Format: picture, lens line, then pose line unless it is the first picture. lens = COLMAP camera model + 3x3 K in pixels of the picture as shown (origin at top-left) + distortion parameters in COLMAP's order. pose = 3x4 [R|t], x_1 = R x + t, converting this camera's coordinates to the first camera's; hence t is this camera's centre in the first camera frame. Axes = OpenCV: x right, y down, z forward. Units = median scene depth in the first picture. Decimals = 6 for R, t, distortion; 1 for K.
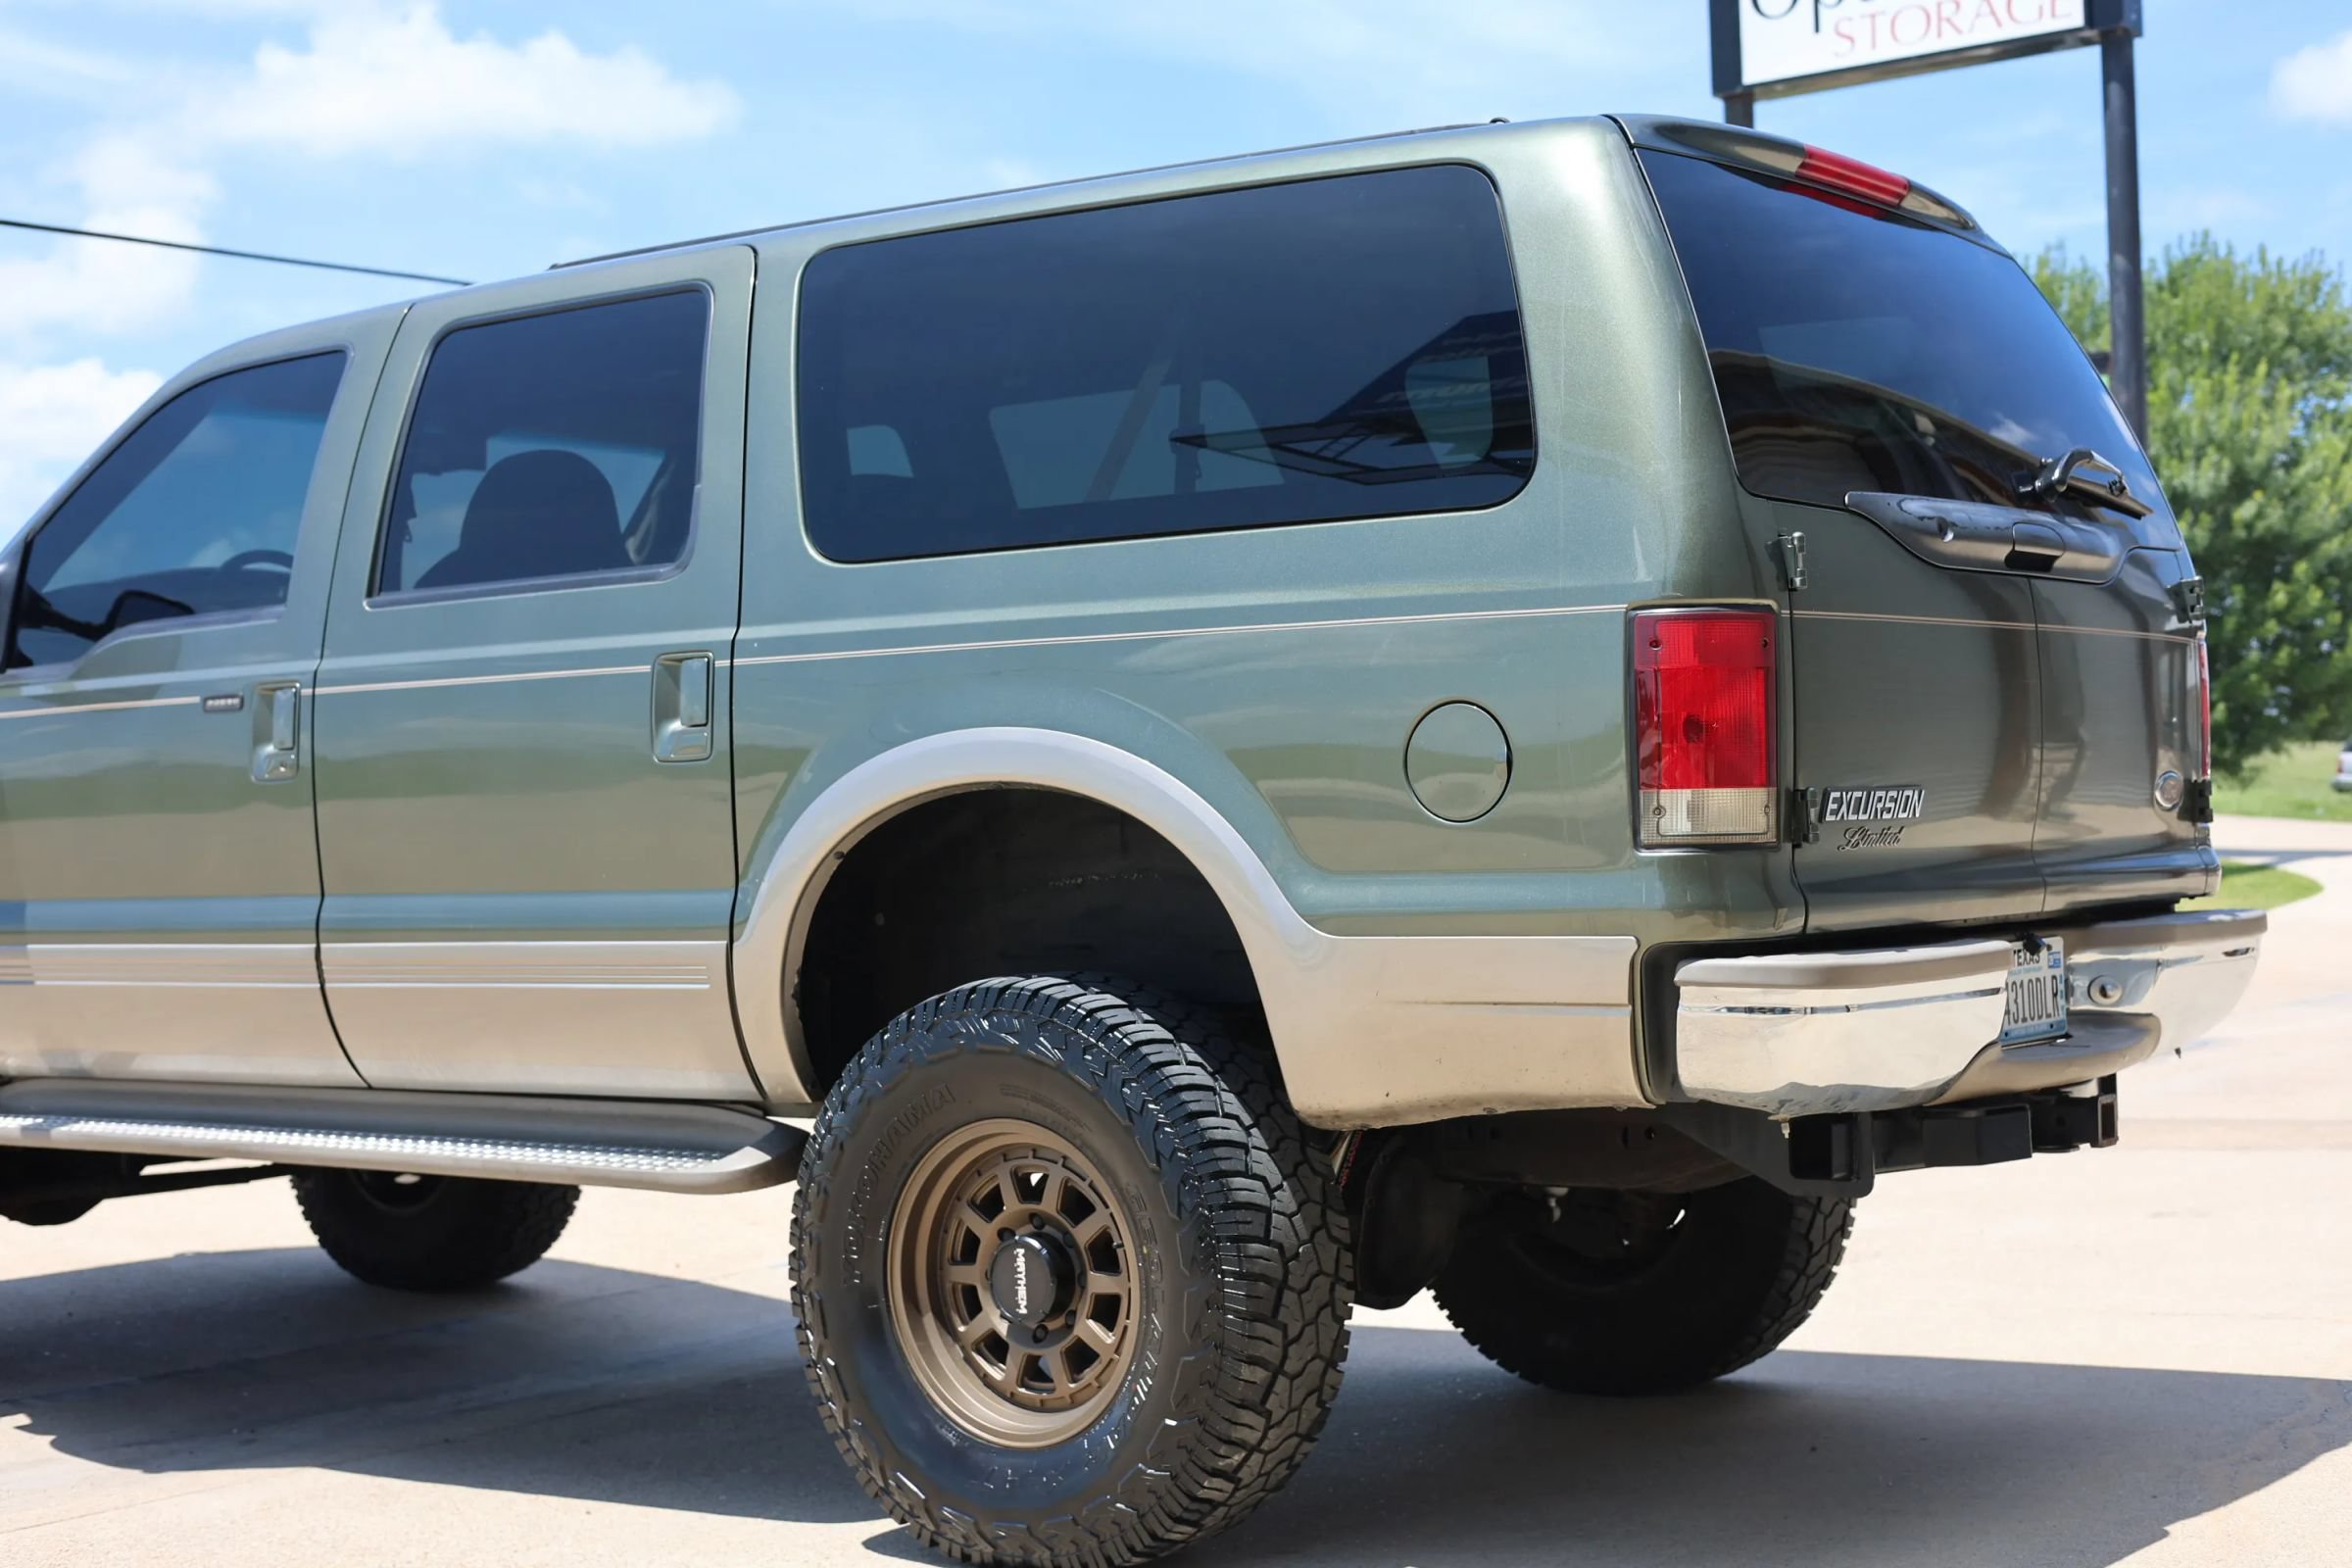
lens RADIAL K [[3303.9, 0, 1176.0], [0, 3303.9, 784.0], [0, 0, 1]] dist [0.086306, -0.347058]
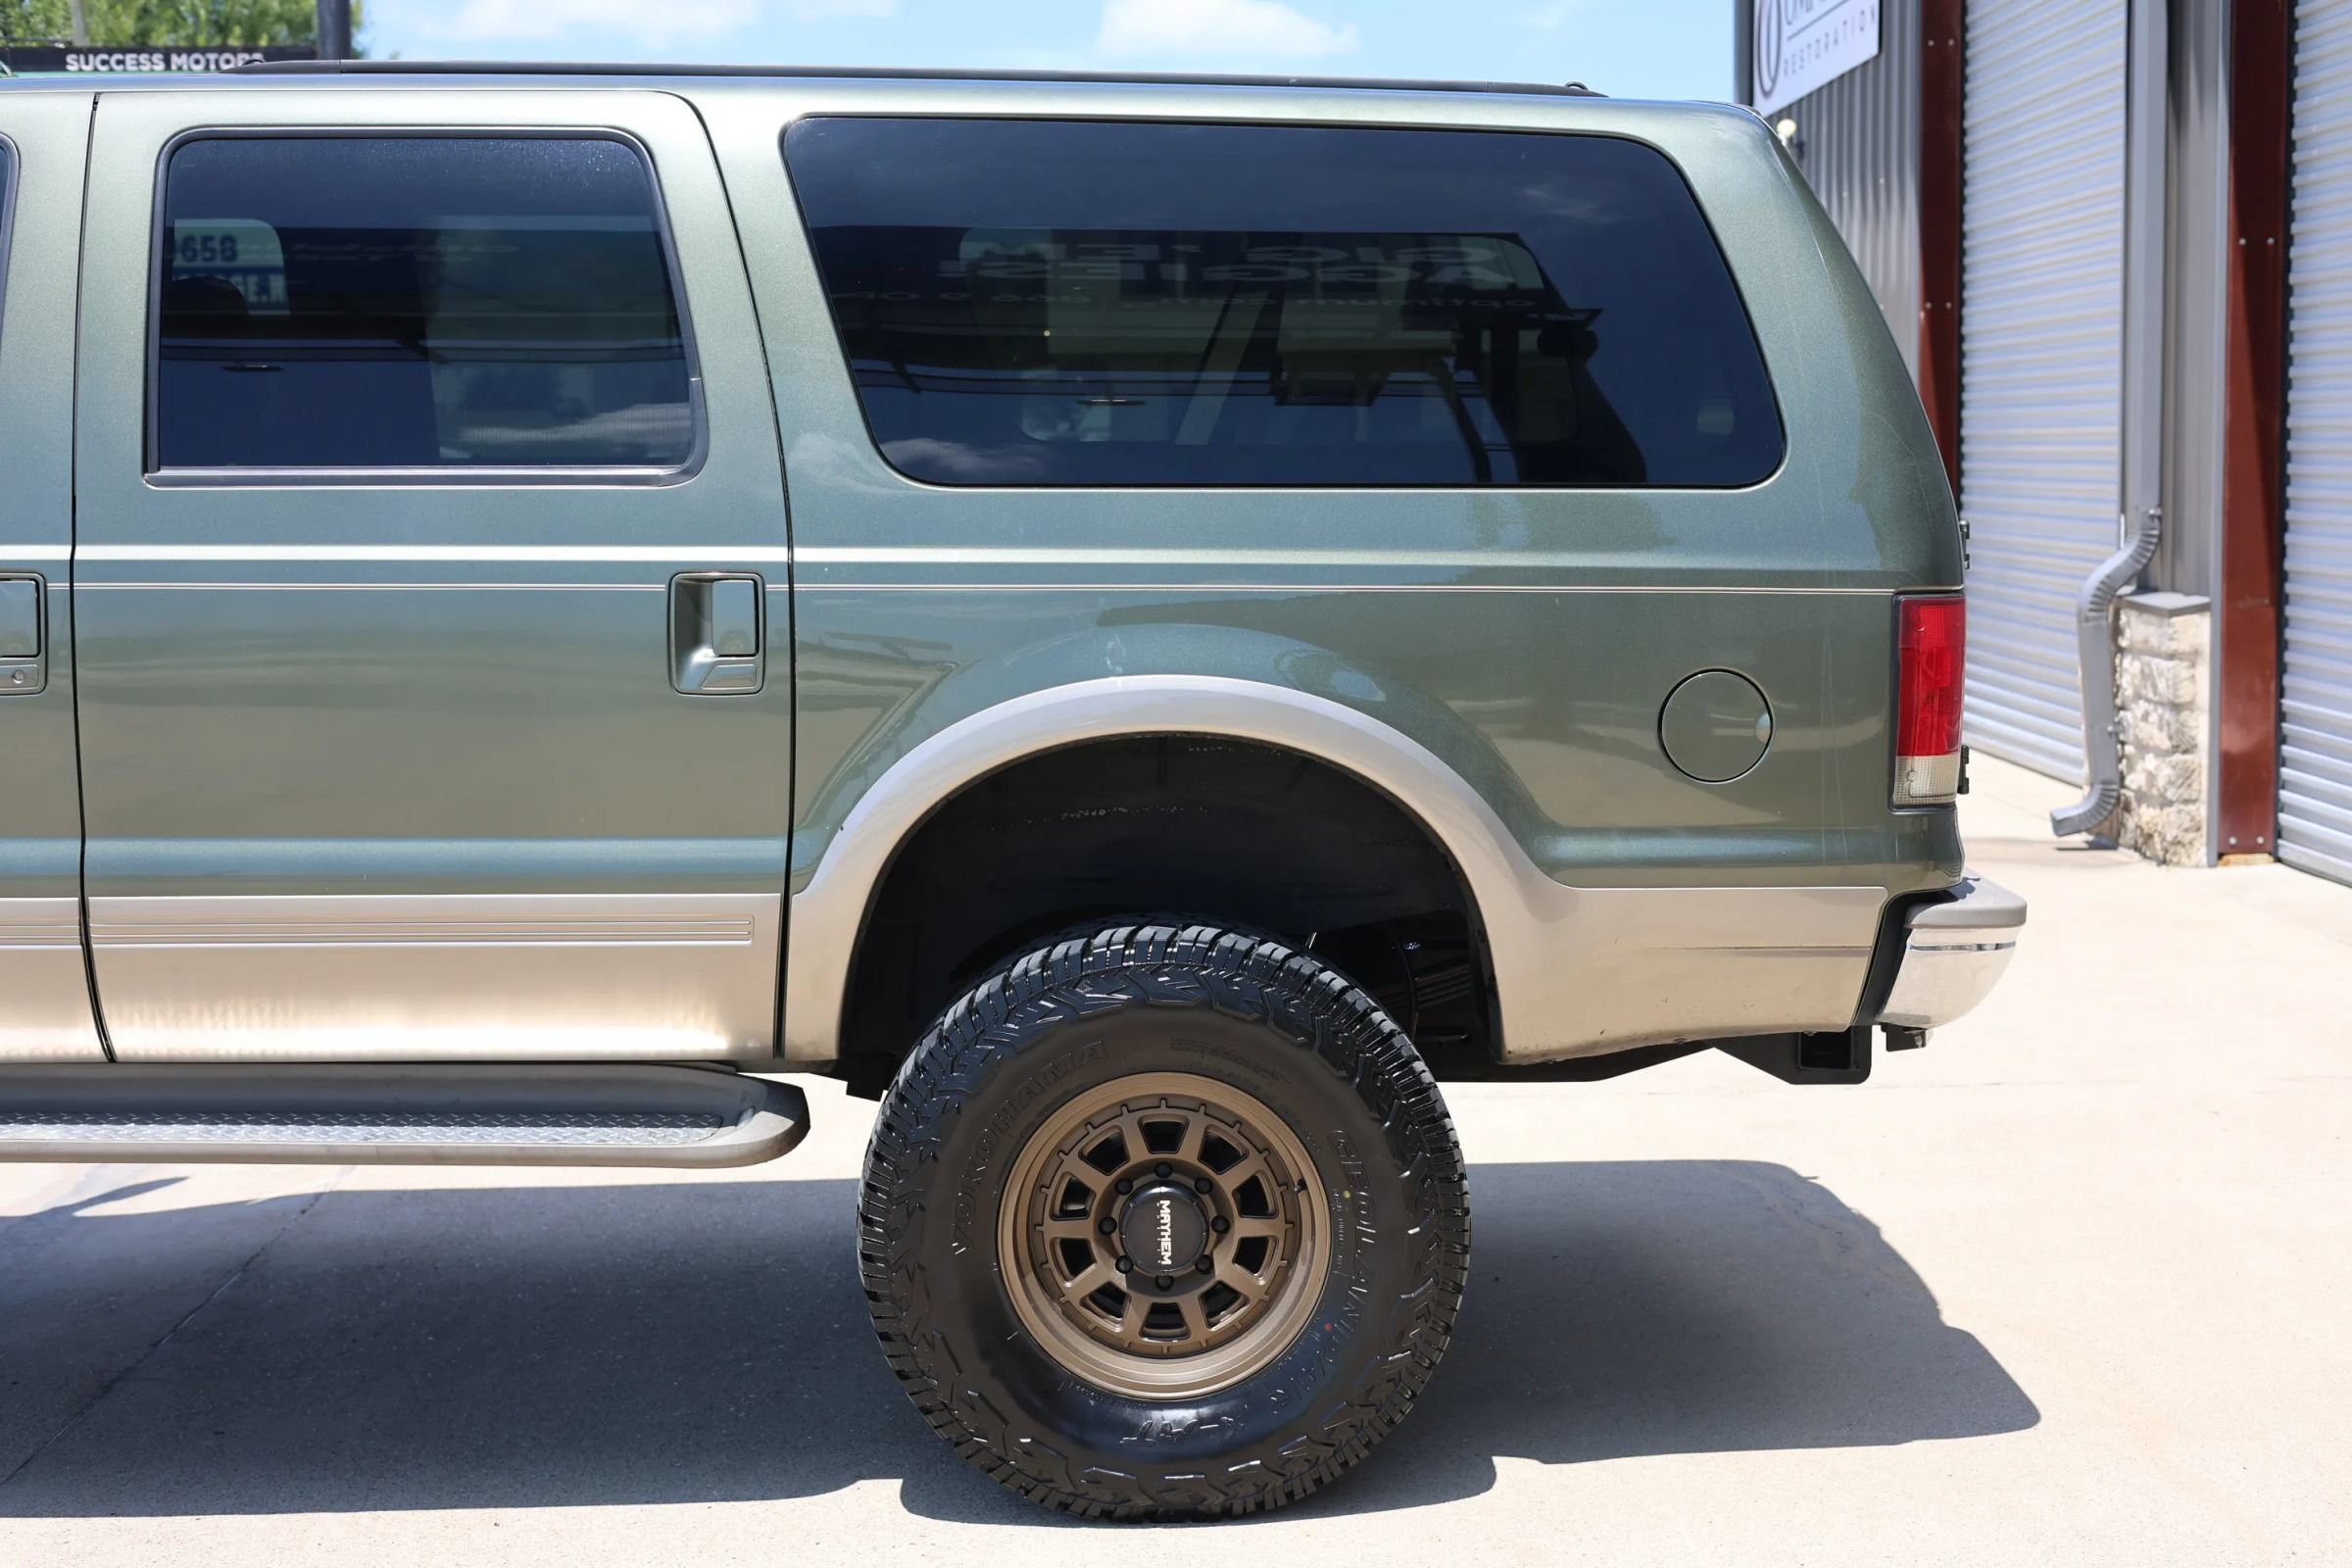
lens RADIAL K [[3303.9, 0, 1176.0], [0, 3303.9, 784.0], [0, 0, 1]] dist [0.086306, -0.347058]
pose [[0.794599, -0.035122, 0.606117, -0.626129], [-0.029571, 0.994902, 0.096416, -0.076732], [-0.606414, -0.094535, 0.789510, 0.227633]]
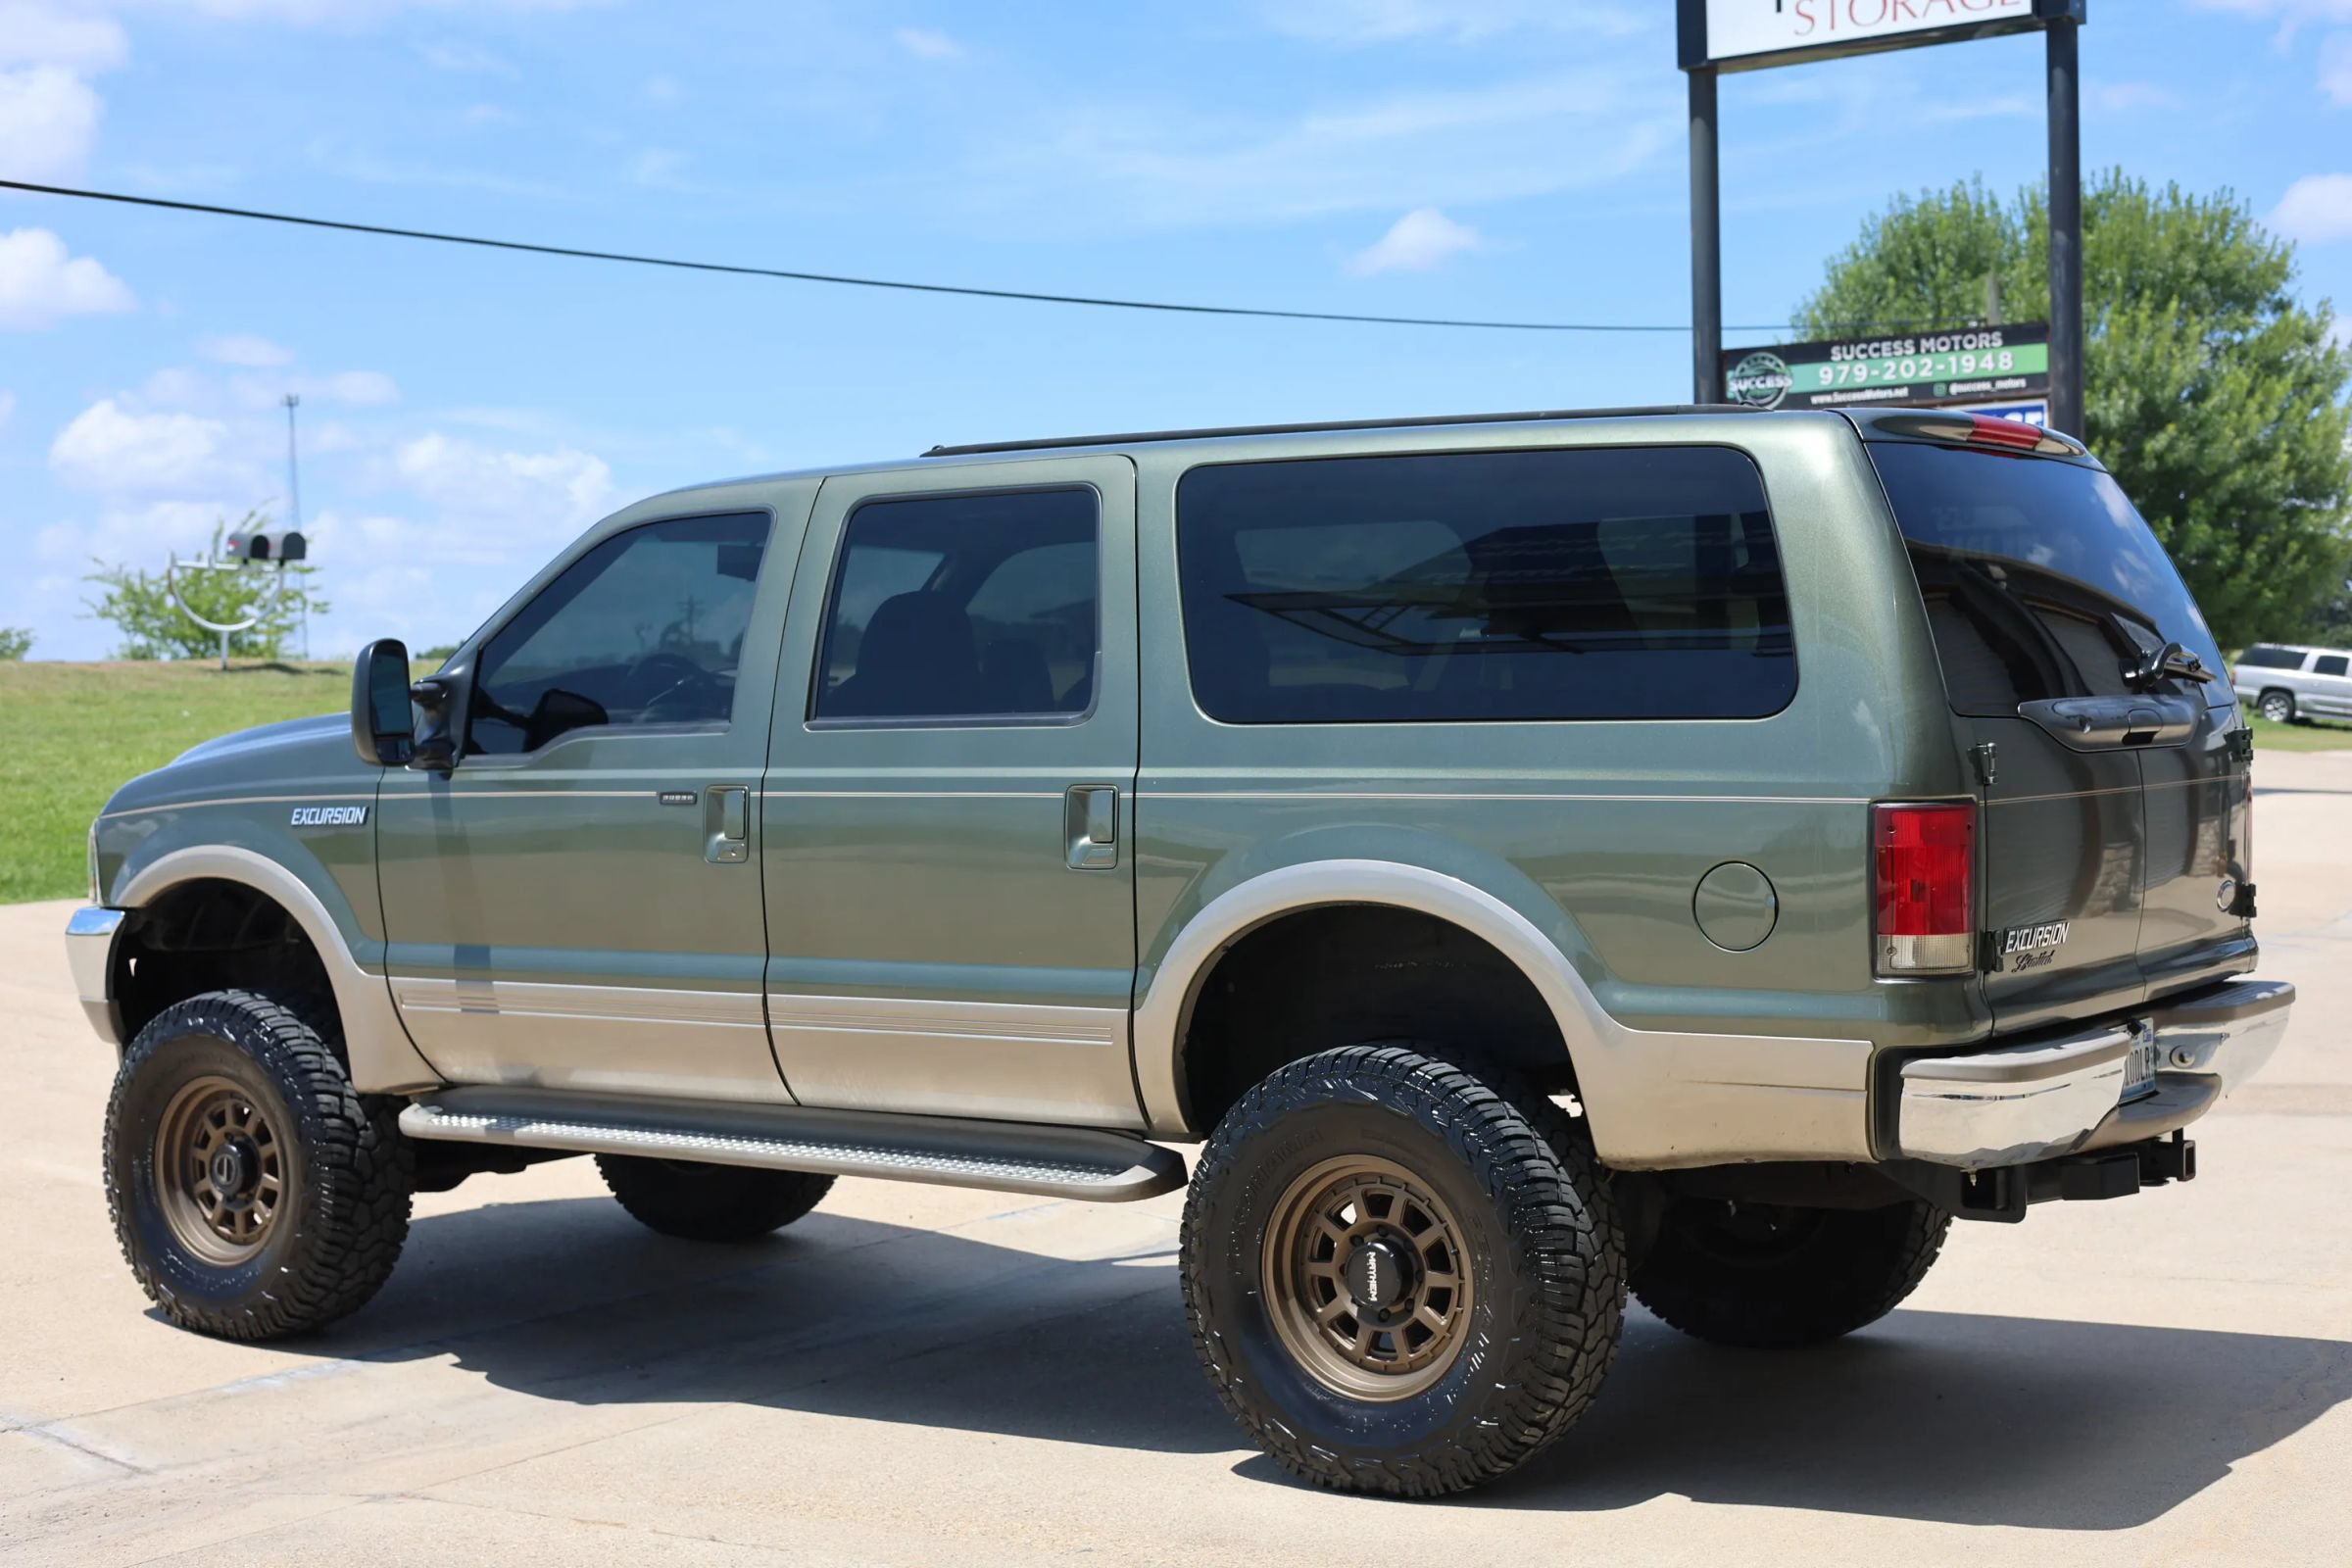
lens RADIAL K [[3303.9, 0, 1176.0], [0, 3303.9, 784.0], [0, 0, 1]] dist [0.086306, -0.347058]
pose [[0.999400, 0.008947, 0.033447, -0.168219], [-0.010164, 0.999287, 0.036370, -0.092096], [-0.033098, -0.036688, 0.998779, -0.305628]]
